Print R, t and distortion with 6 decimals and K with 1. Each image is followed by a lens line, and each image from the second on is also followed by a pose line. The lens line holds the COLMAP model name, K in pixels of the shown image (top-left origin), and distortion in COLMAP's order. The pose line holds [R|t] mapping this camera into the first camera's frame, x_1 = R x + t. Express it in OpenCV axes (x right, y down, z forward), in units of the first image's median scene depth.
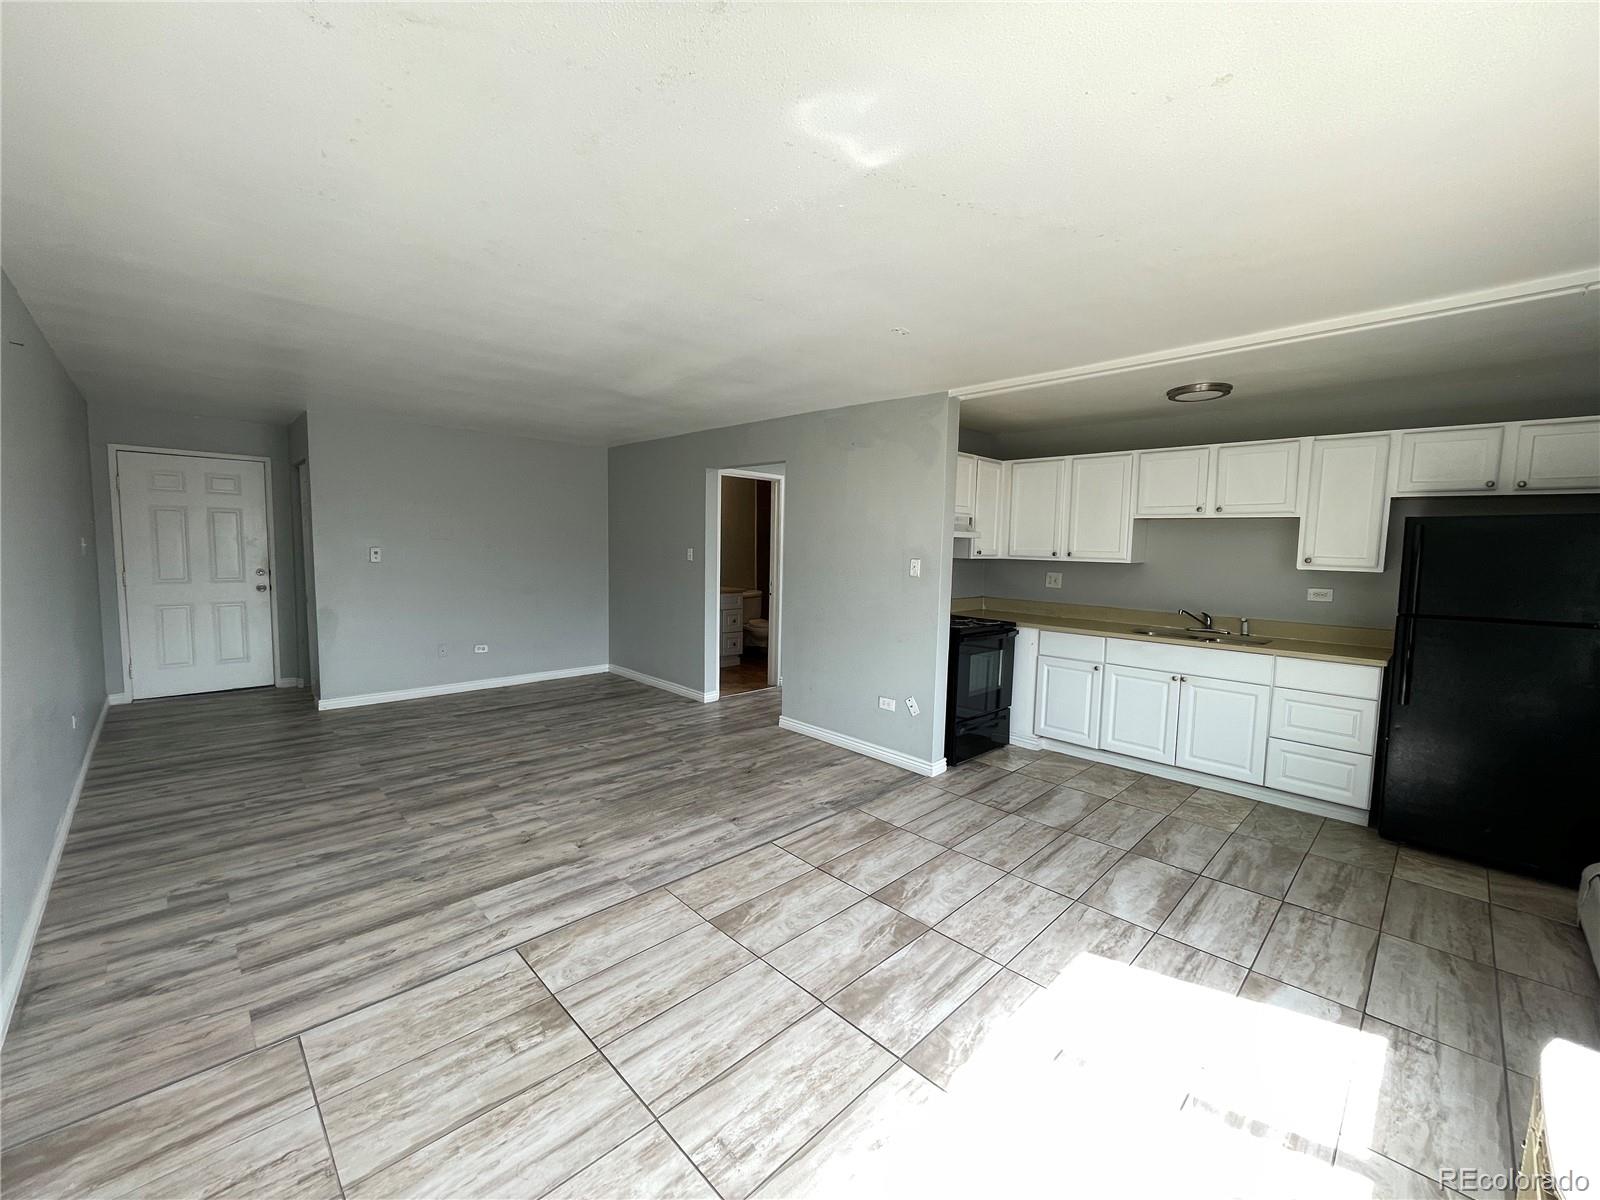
lens RADIAL K [[648.1, 0, 801.6], [0, 648.1, 596.2], [0, 0, 1]] dist [-0.002182, 0.000811]
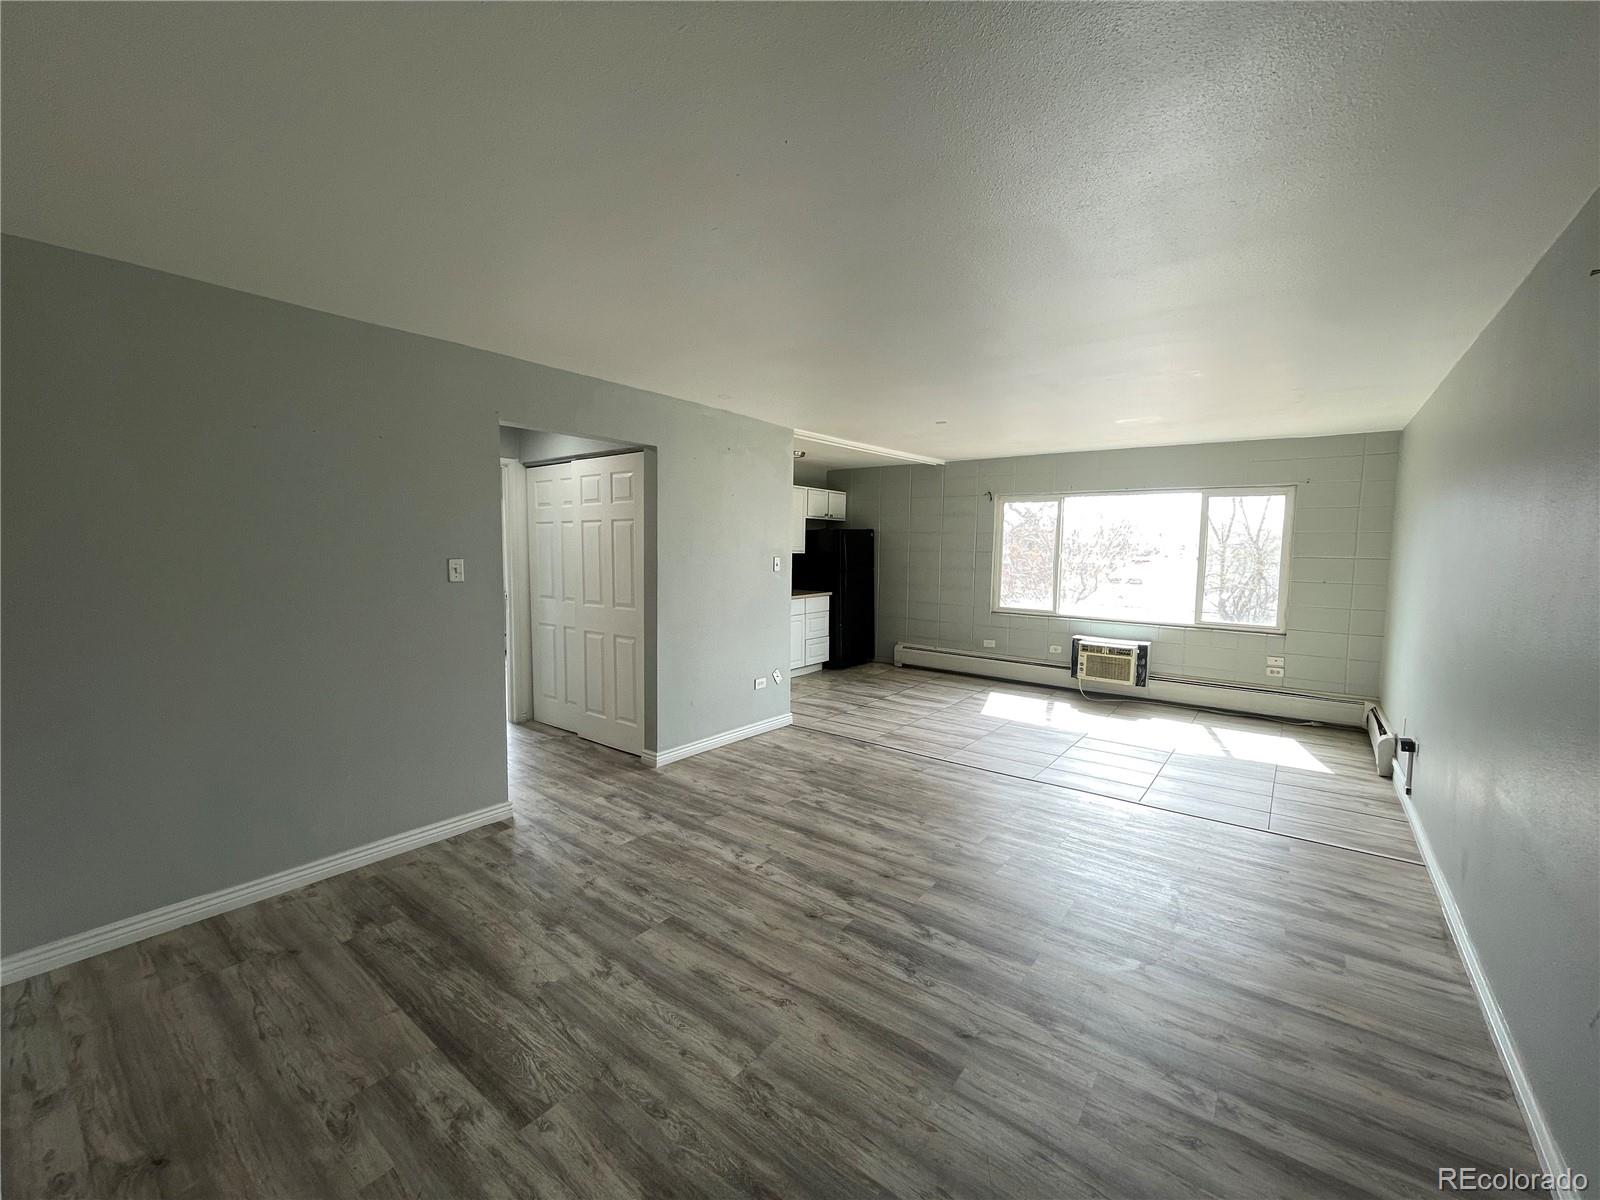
lens RADIAL K [[648.1, 0, 799.7], [0, 648.1, 602.2], [0, 0, 1]] dist [-0.002182, 0.000811]
pose [[-0.131182, -0.113077, 0.984888, -1.047682], [0.068131, 0.990096, 0.122750, -0.119431], [-0.989014, 0.083204, -0.122179, 1.114560]]
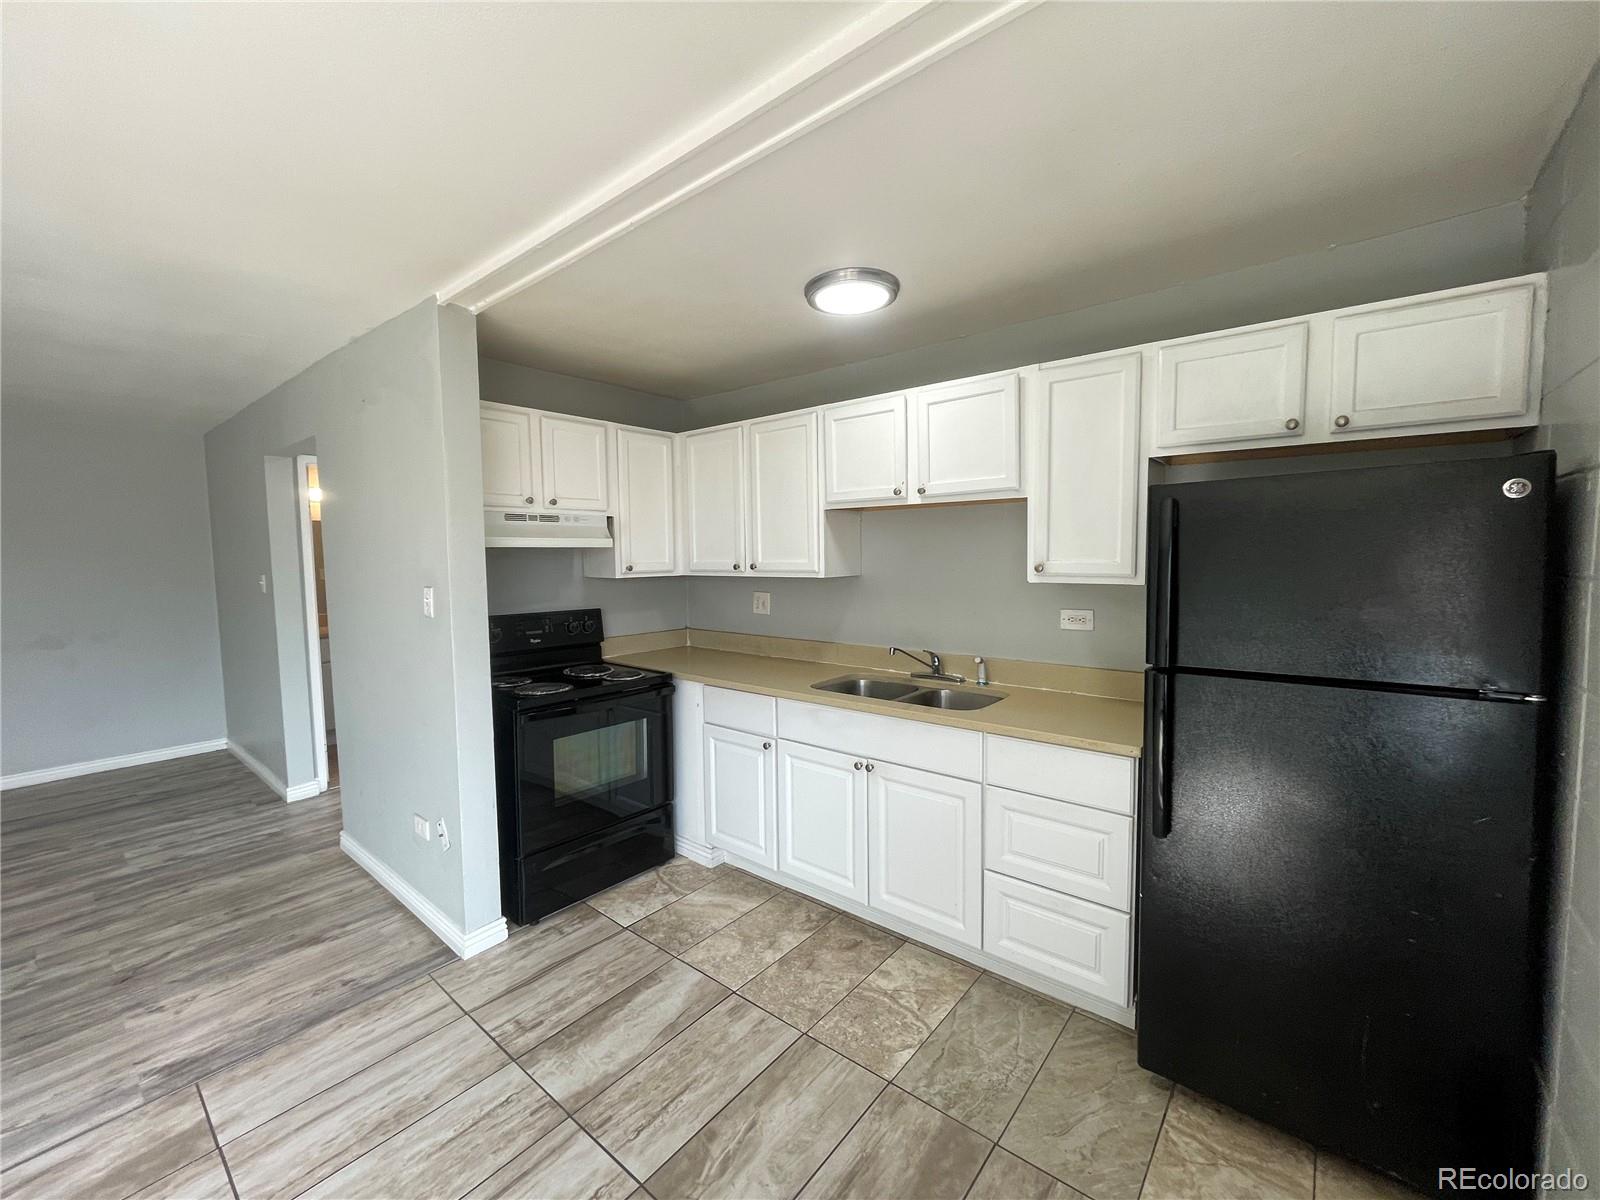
lens RADIAL K [[648.1, 0, 798.5], [0, 648.1, 596.9], [0, 0, 1]] dist [-0.002182, 0.000811]
pose [[0.994451, -0.041160, 0.096813, 0.453999], [0.042392, 0.999044, -0.010705, -0.028353], [-0.096279, 0.014749, 0.995245, 0.381009]]
